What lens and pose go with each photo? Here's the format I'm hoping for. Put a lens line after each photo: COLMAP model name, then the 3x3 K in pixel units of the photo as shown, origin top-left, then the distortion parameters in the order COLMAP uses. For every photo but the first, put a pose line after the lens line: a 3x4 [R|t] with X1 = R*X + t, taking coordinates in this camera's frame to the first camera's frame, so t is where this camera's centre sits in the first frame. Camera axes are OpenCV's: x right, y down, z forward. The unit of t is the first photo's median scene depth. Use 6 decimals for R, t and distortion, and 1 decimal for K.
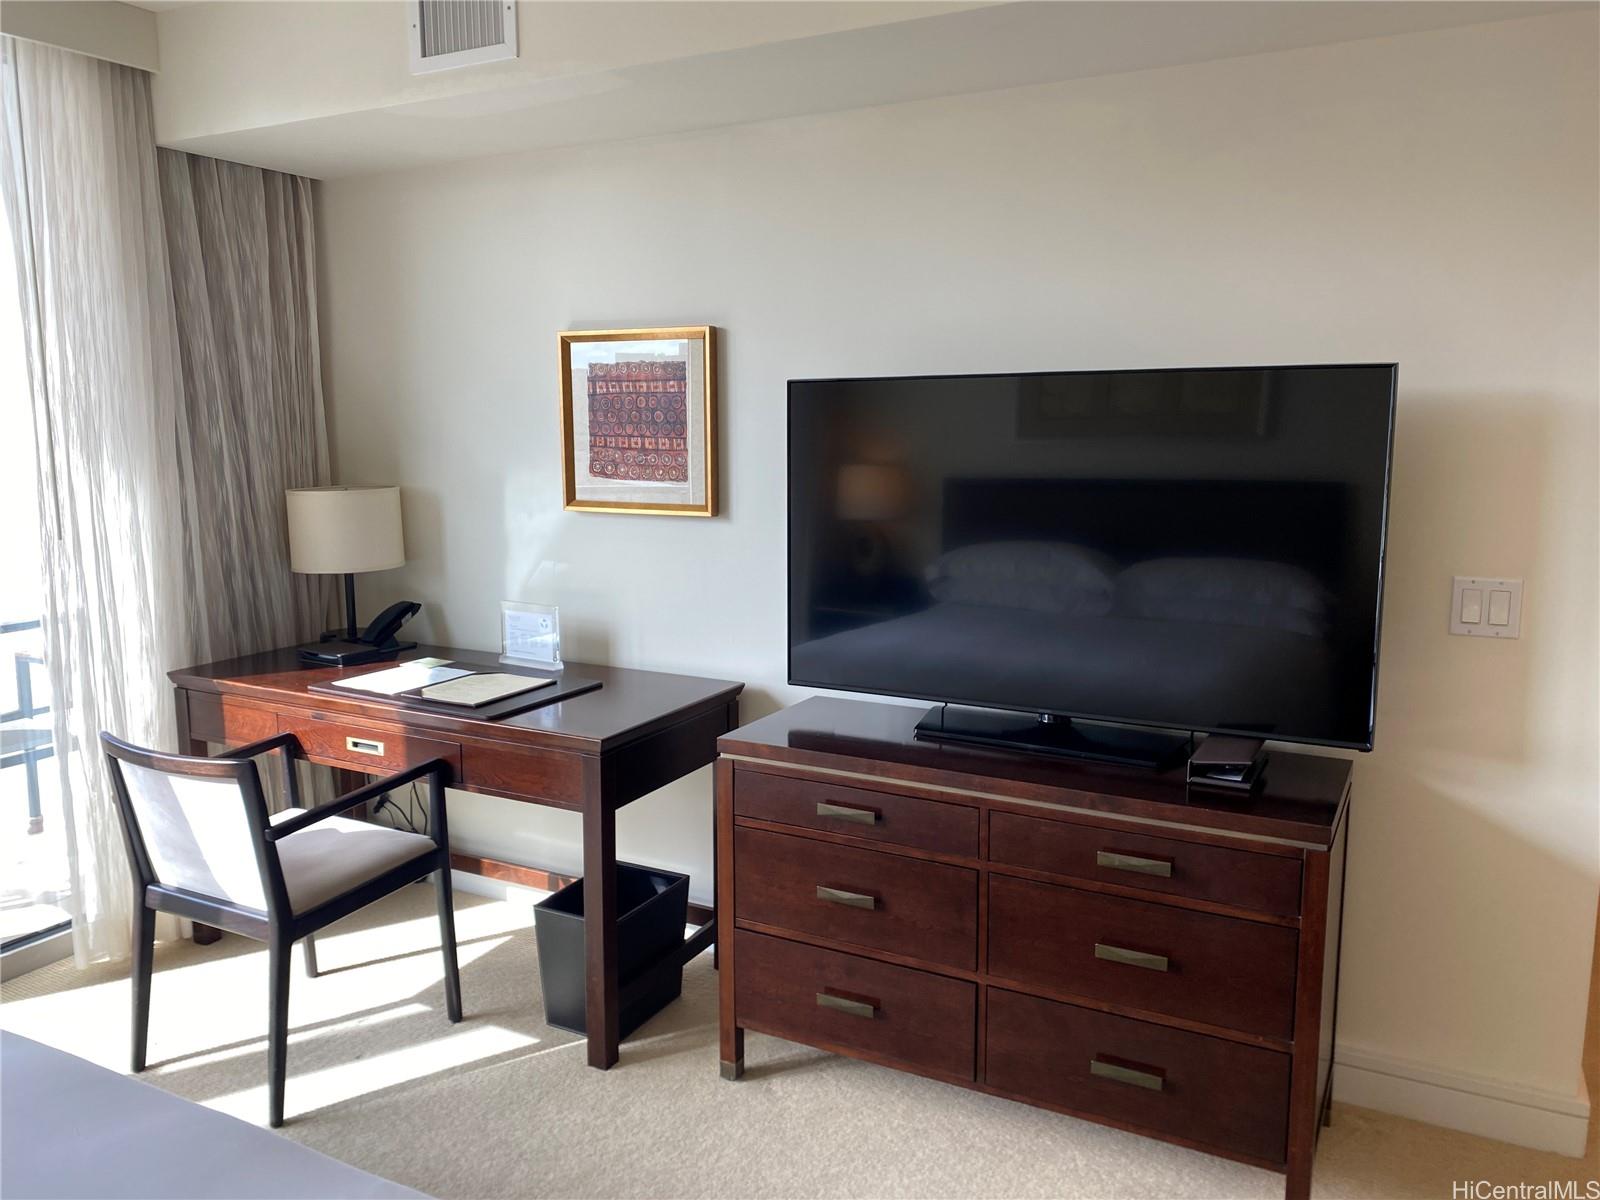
lens RADIAL K [[1218.8, 0, 798.3], [0, 1218.8, 602.6], [0, 0, 1]] dist [0.054312, -0.002586]
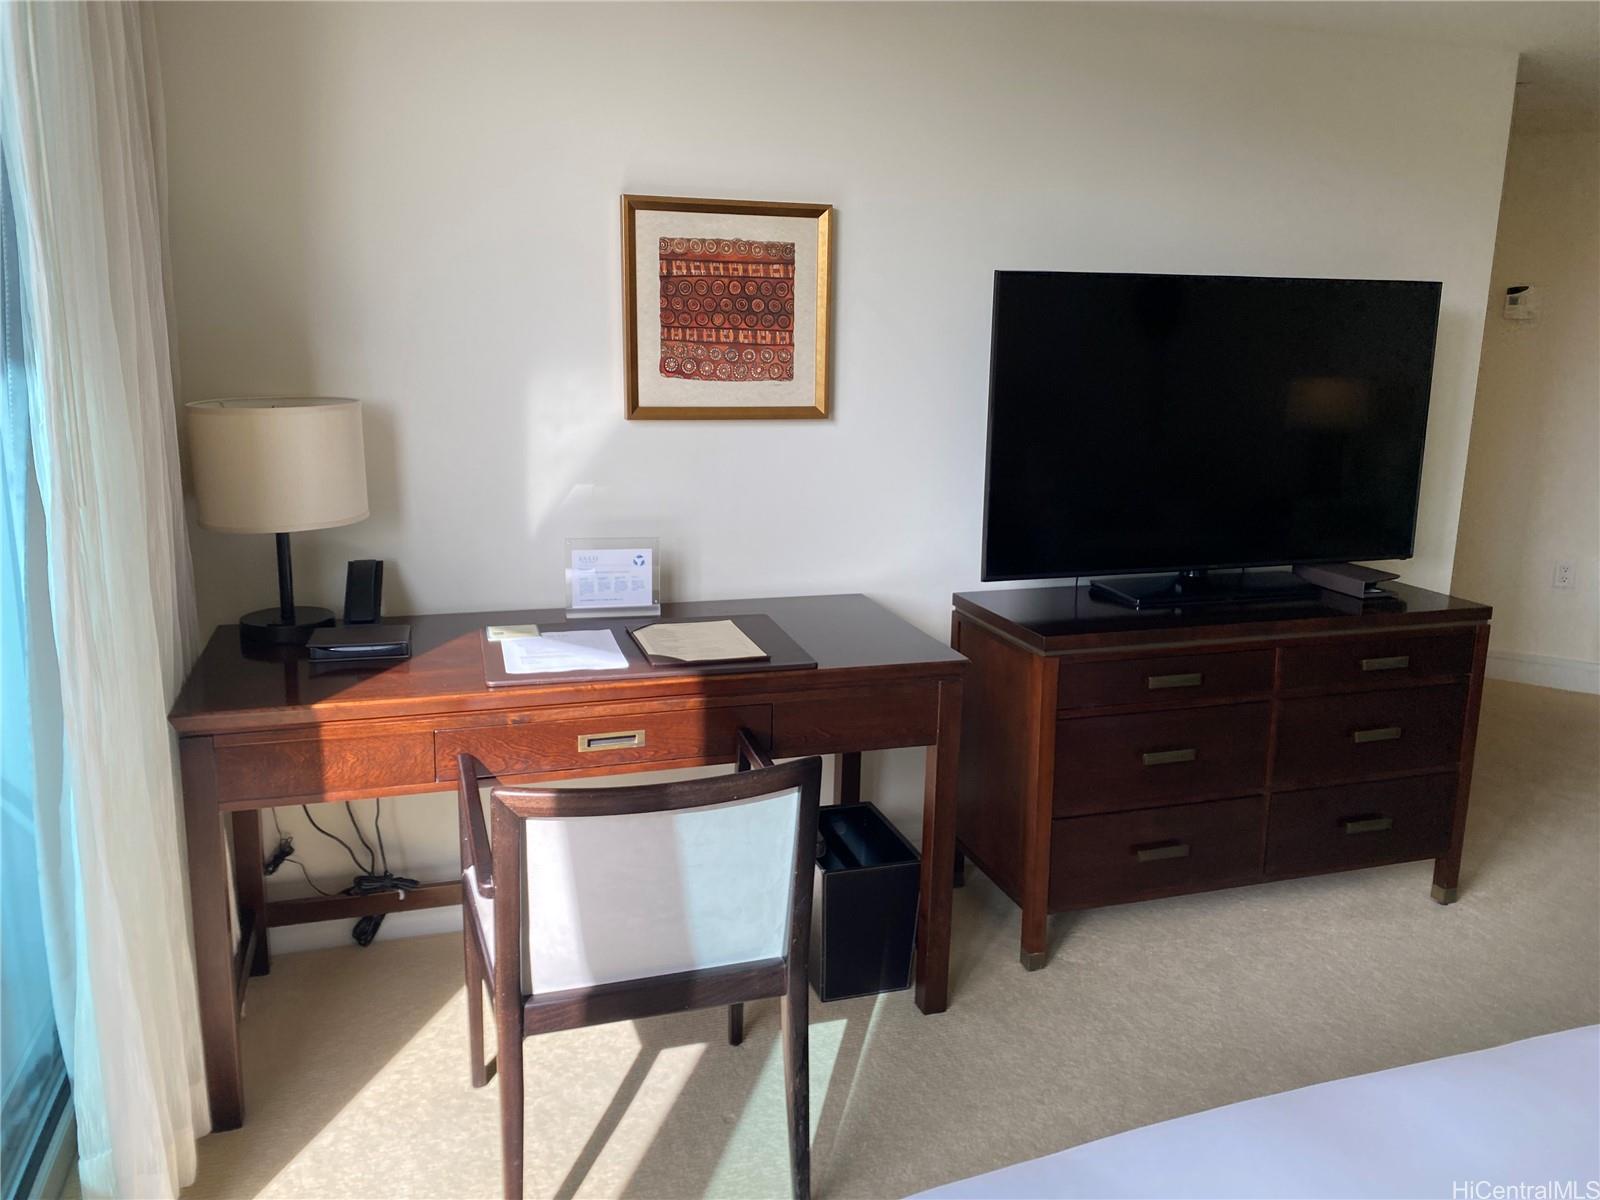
lens RADIAL K [[1218.8, 0, 800.3], [0, 1218.8, 589.5], [0, 0, 1]] dist [0.054312, -0.002586]
pose [[0.693909, -0.138606, 0.706597, -0.730340], [0.093660, 0.990336, 0.102286, -0.037853], [-0.713946, -0.004797, 0.700184, 0.364459]]
